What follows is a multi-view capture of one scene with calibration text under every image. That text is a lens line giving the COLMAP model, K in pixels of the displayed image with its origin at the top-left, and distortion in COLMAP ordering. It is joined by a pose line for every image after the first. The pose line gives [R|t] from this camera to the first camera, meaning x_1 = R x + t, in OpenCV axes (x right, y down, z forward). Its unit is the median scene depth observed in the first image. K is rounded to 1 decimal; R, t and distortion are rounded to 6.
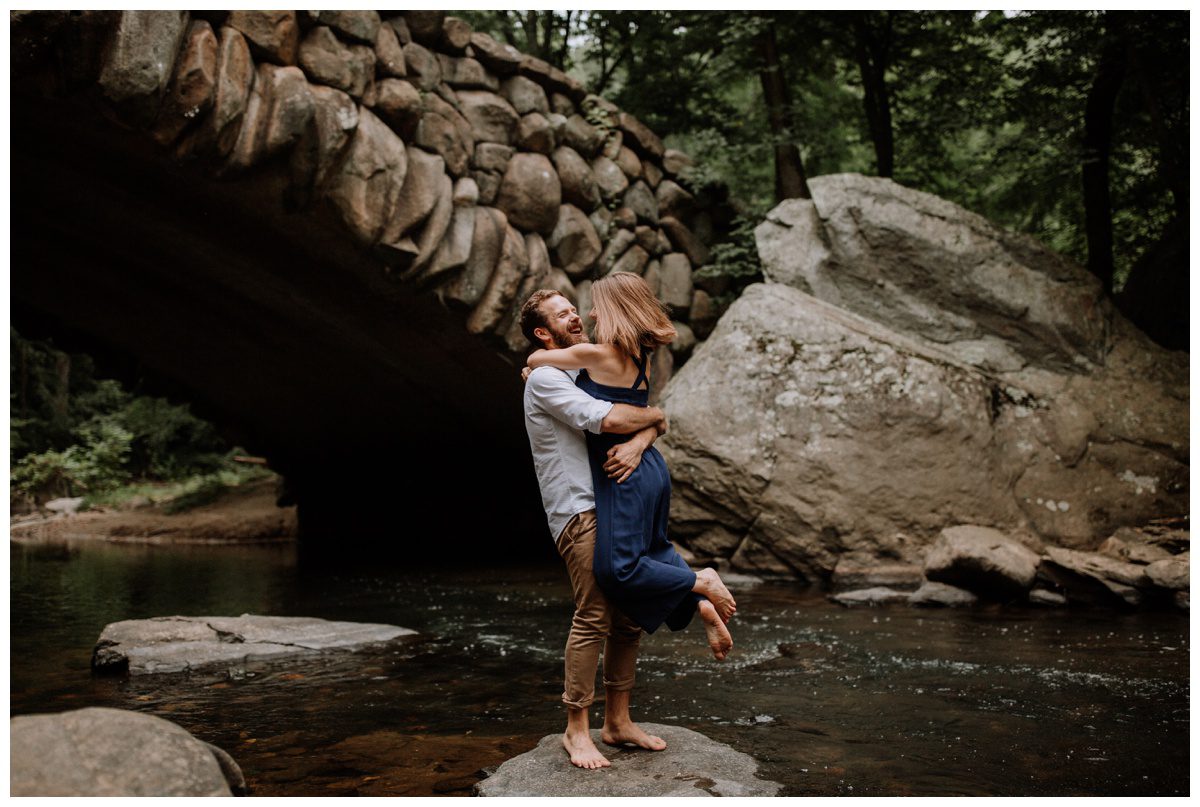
lens RADIAL K [[1121.4, 0, 601.9], [0, 1121.4, 404.0], [0, 0, 1]] dist [-0.007056, -0.015481]
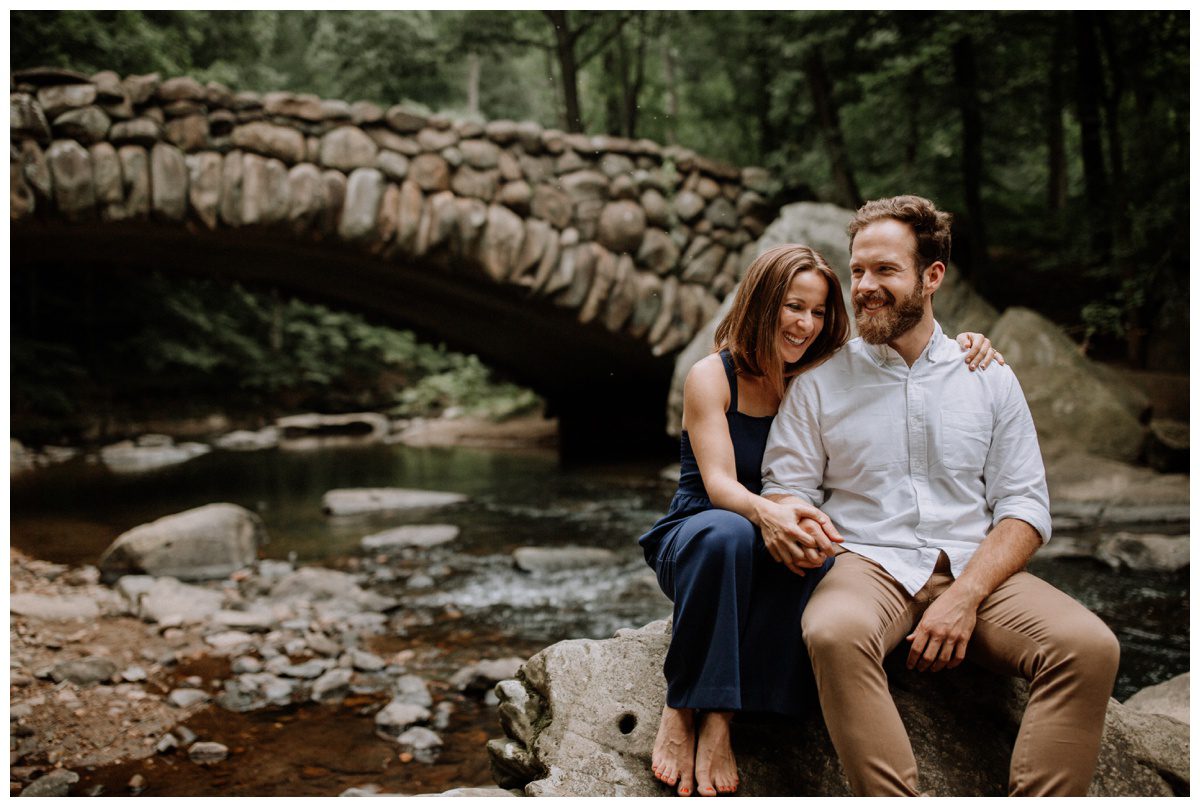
lens RADIAL K [[1121.4, 0, 601.9], [0, 1121.4, 404.0], [0, 0, 1]] dist [-0.007056, -0.015481]
pose [[0.927064, -0.022459, -0.374230, 0.568805], [0.061020, 0.993933, 0.091513, -0.101824], [0.369904, -0.107674, 0.922810, -0.560716]]
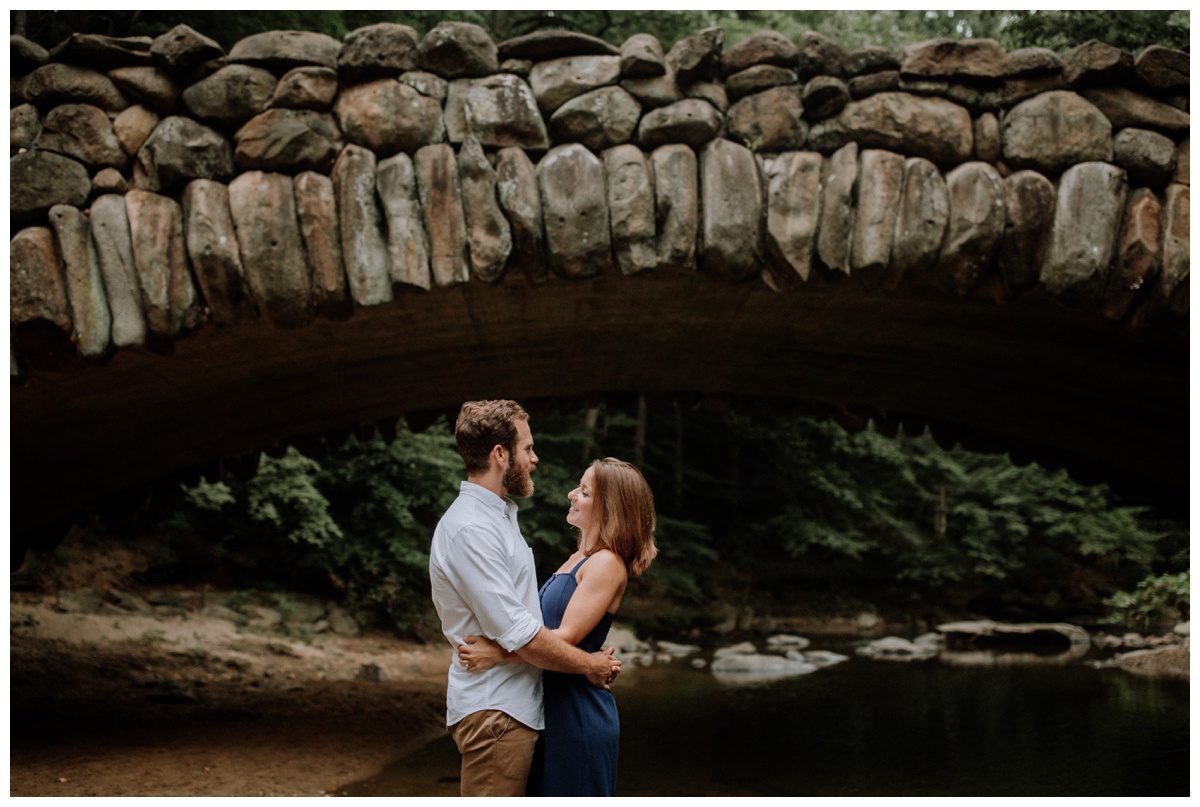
lens RADIAL K [[1171.1, 0, 602.5], [0, 1171.1, 402.1], [0, 0, 1]] dist [-0.004095, -0.008536]
pose [[0.584196, -0.117695, -0.803034, 0.144061], [0.050190, 0.992775, -0.108991, -0.054113], [0.810059, 0.023368, 0.585882, 0.007060]]
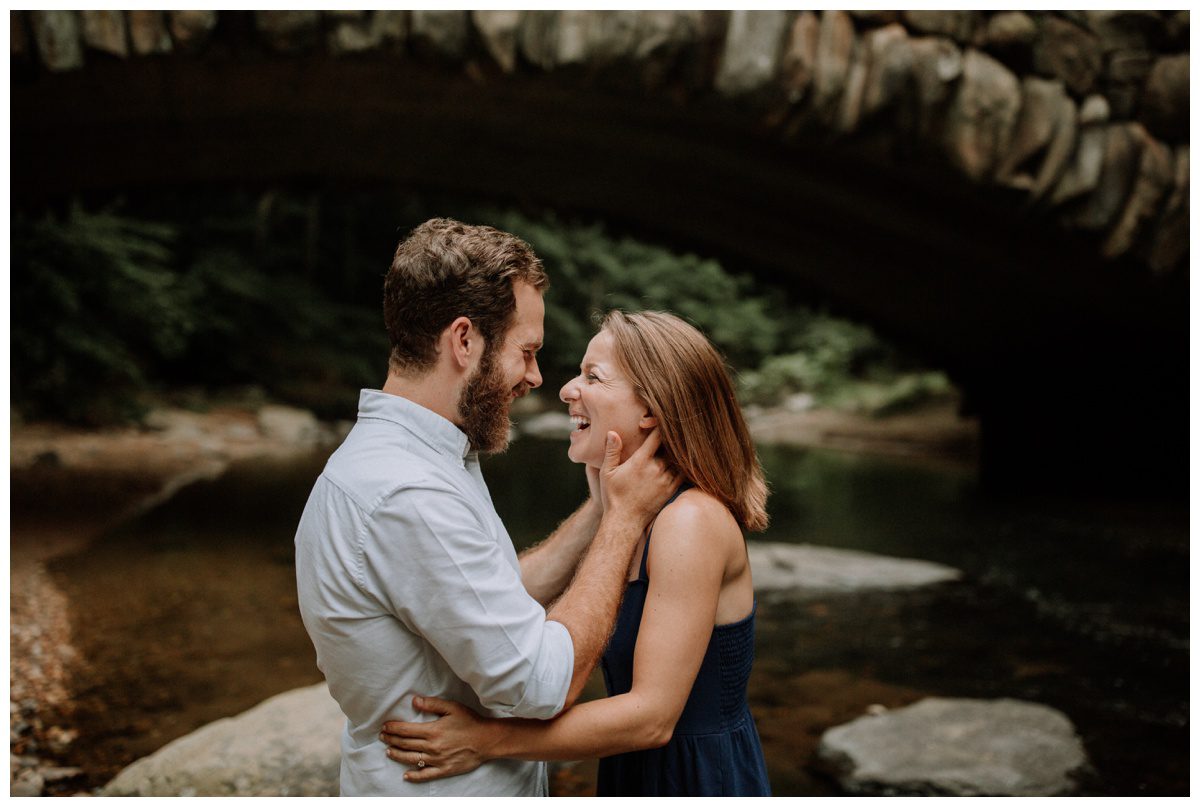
lens RADIAL K [[1127.7, 0, 600.0], [0, 1127.7, 403.5], [0, 0, 1]] dist [-0.013123, -0.011272]
pose [[0.791519, 0.016316, -0.610927, 0.143652], [0.045627, 0.995276, 0.085696, -0.045856], [0.609439, -0.095705, 0.787036, -0.037077]]
